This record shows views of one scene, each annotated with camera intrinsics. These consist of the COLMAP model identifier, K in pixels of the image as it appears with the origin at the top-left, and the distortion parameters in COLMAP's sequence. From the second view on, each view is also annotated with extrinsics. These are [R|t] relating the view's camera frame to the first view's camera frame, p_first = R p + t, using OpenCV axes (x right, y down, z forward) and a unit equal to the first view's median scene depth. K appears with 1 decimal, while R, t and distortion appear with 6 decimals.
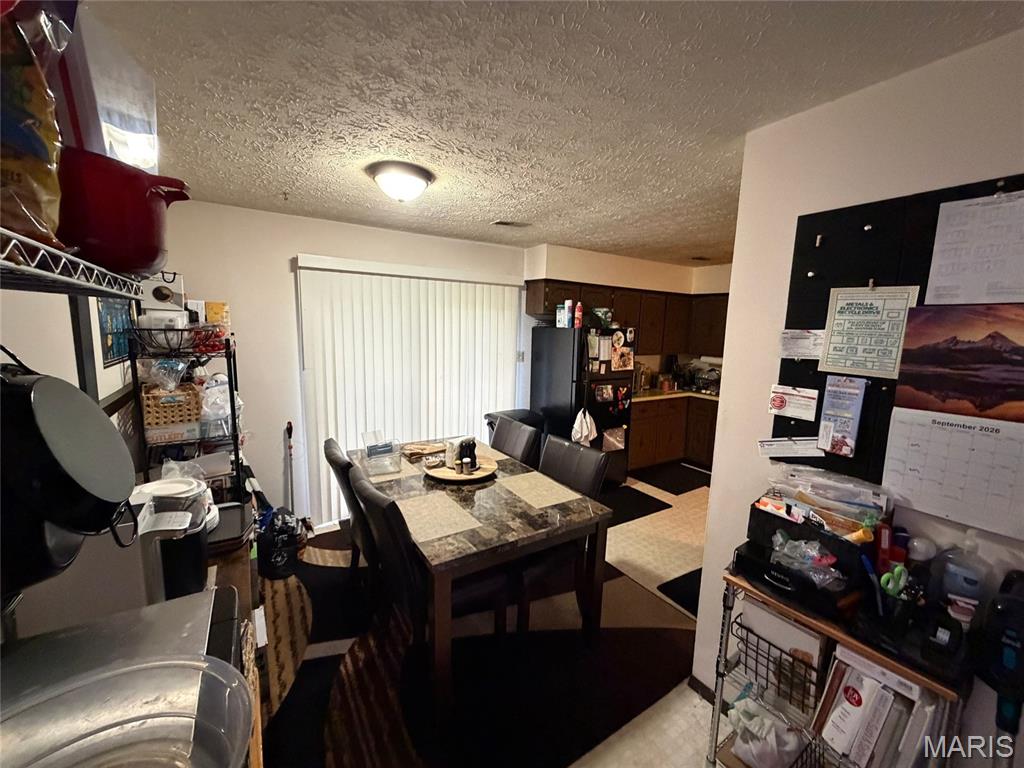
lens RADIAL K [[406.6, 0, 512.0], [0, 406.6, 384.4], [0, 0, 1]] dist [0.002658, 0.000051]
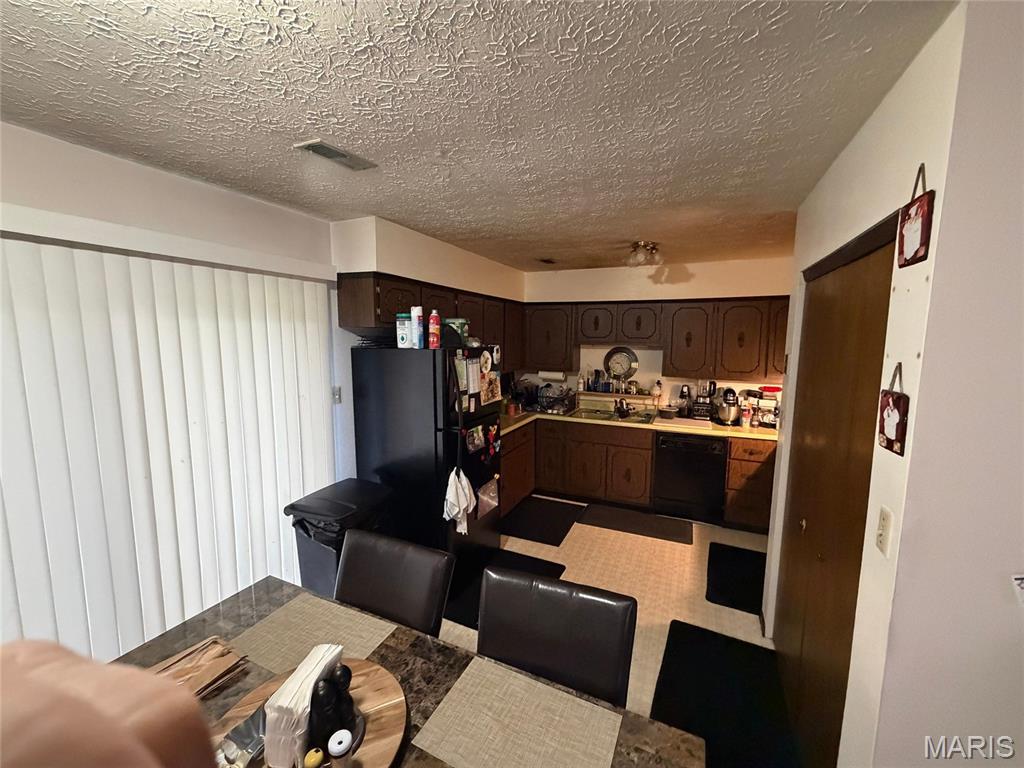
lens RADIAL K [[406.6, 0, 509.6], [0, 406.6, 385.2], [0, 0, 1]] dist [0.002658, 0.000051]
pose [[0.844127, -0.082488, 0.529760, -0.090248], [0.089556, 0.995905, 0.012372, -0.073764], [-0.528611, 0.037000, 0.848057, 0.360022]]
